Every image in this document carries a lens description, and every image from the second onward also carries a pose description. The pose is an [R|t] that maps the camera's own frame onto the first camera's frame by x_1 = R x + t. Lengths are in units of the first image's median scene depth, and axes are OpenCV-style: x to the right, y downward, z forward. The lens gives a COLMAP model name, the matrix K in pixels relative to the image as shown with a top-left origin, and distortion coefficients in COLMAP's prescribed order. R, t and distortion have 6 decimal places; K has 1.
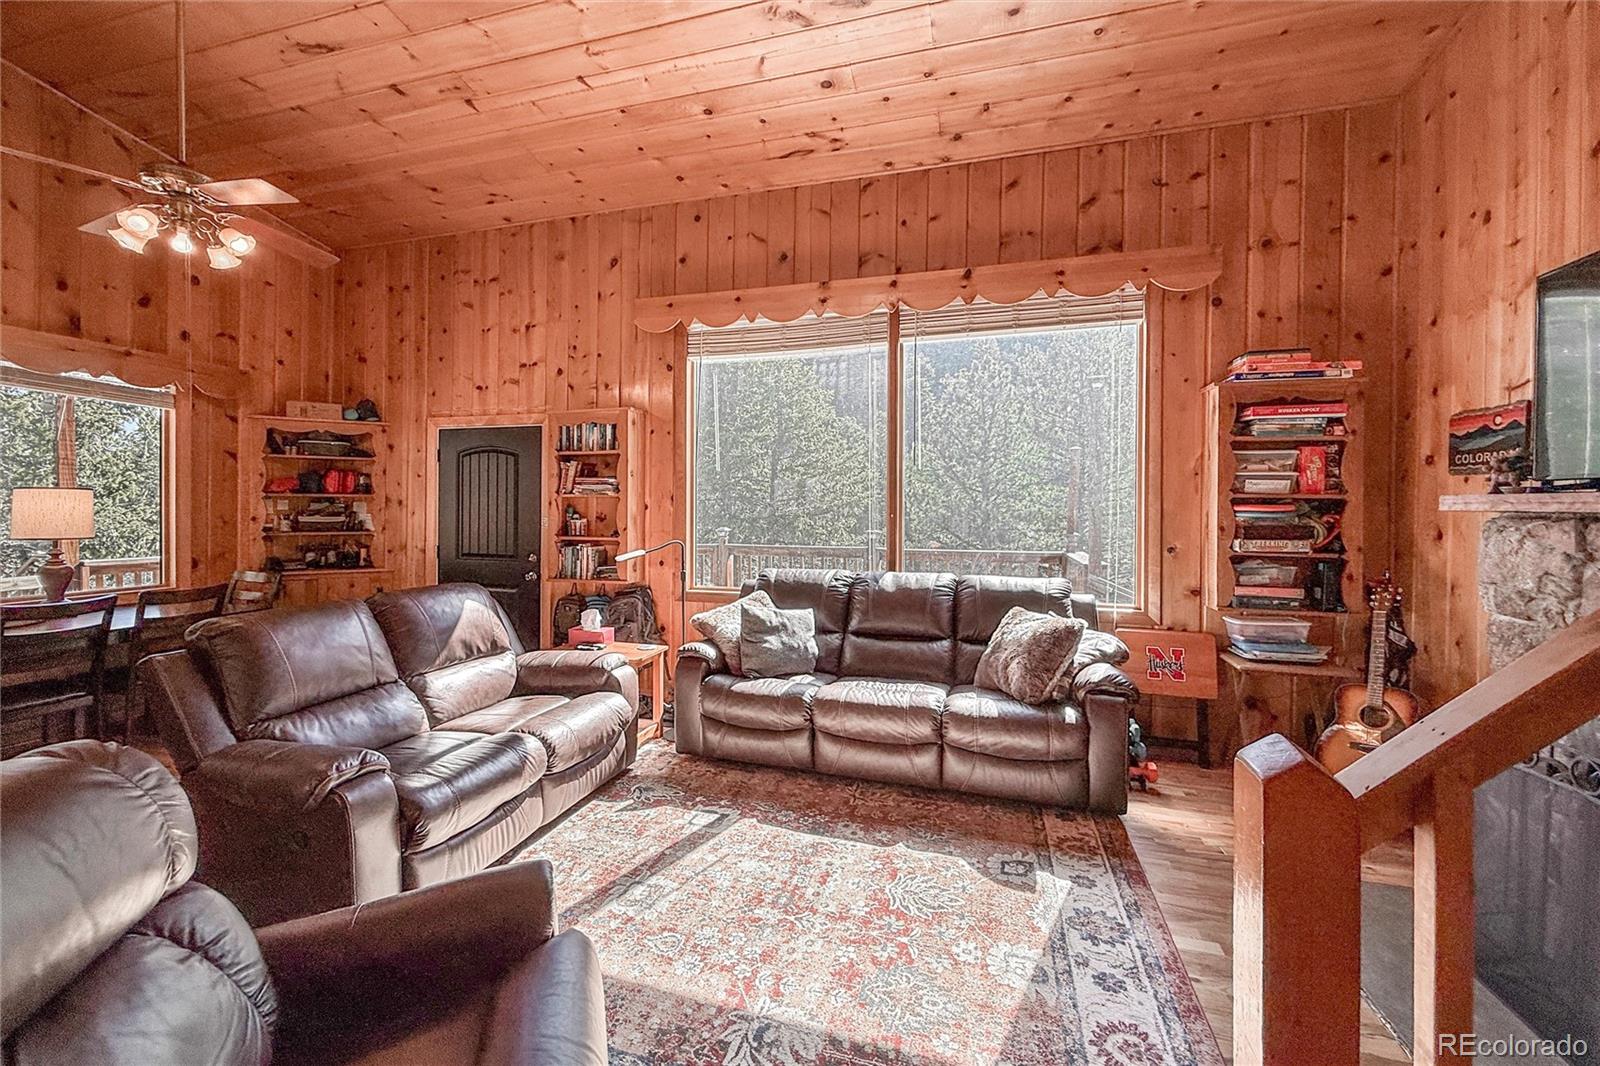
lens RADIAL K [[631.3, 0, 753.6], [0, 631.3, 509.9], [0, 0, 1]] dist [-0.001687, 0.001567]
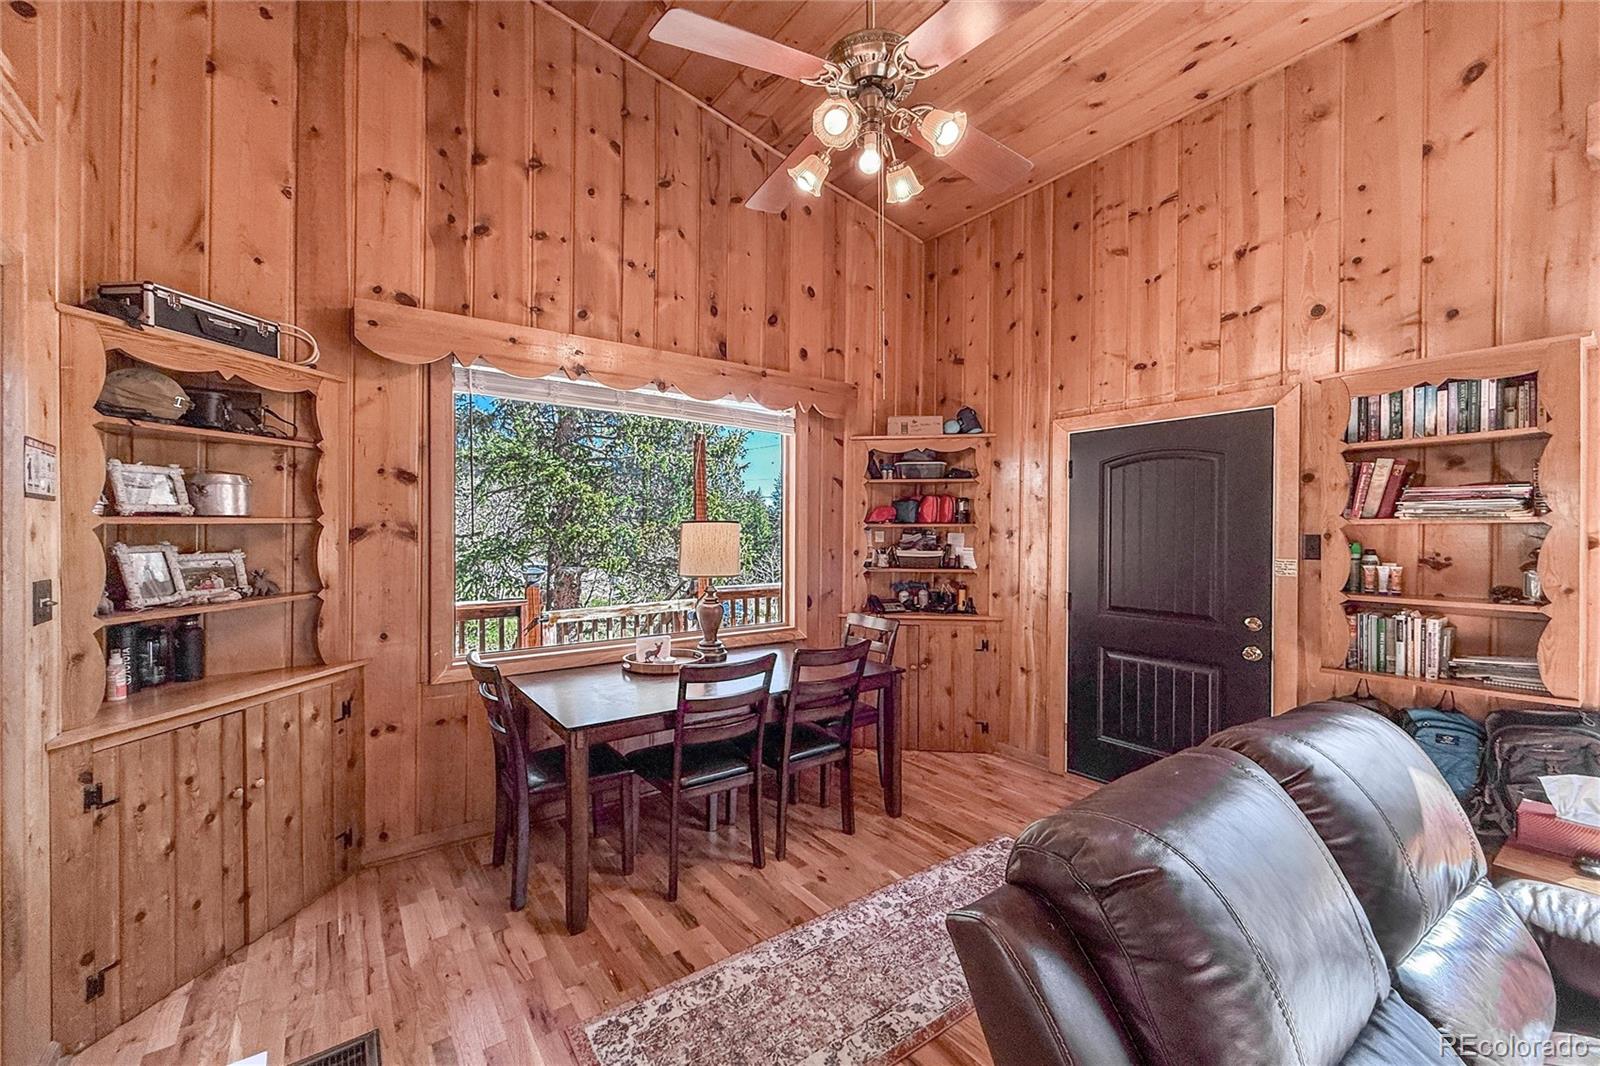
lens RADIAL K [[588.1, 0, 806.0], [0, 588.1, 532.3], [0, 0, 1]] dist [0.001768, 0.001091]
pose [[0.815437, -0.001927, -0.578843, -0.466463], [-0.002466, 0.999974, -0.006803, -0.011197], [0.578841, 0.006975, 0.815411, 0.354581]]
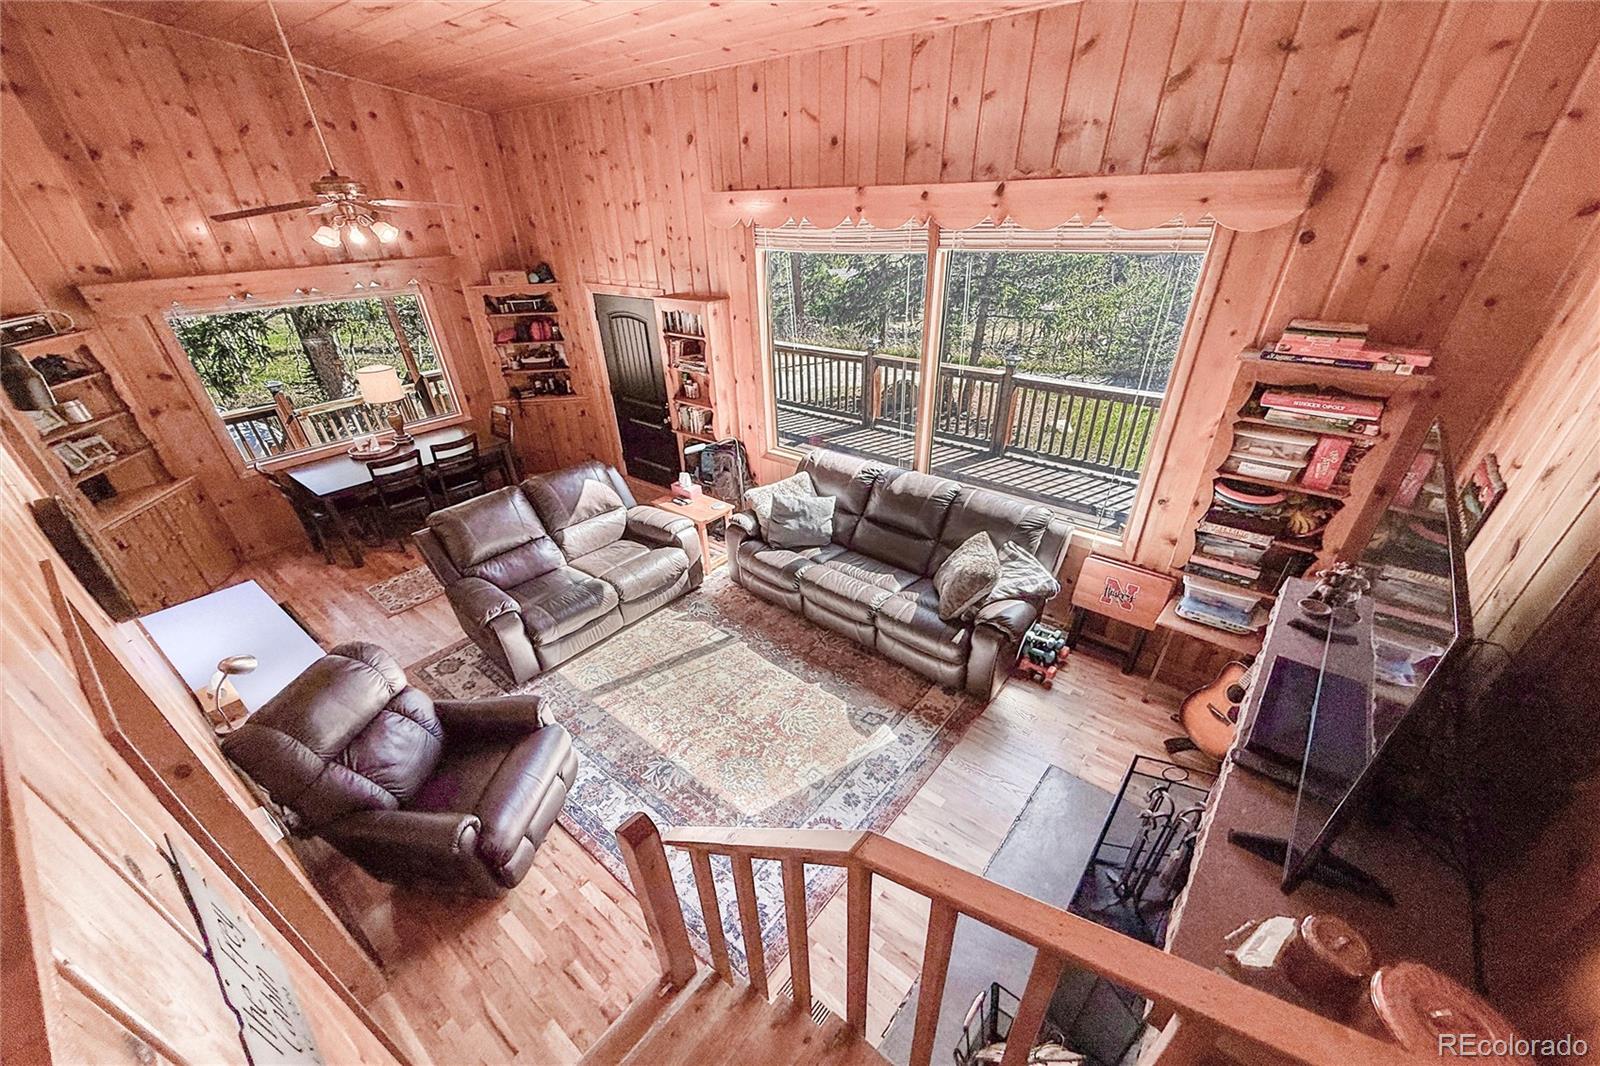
lens RADIAL K [[588.1, 0, 787.1], [0, 588.1, 551.4], [0, 0, 1]] dist [0.001768, 0.001091]
pose [[0.927582, 0.177736, -0.328637, 0.429857], [0.020521, 0.854037, 0.519808, -0.380870], [0.373056, -0.488908, 0.788542, -0.020798]]
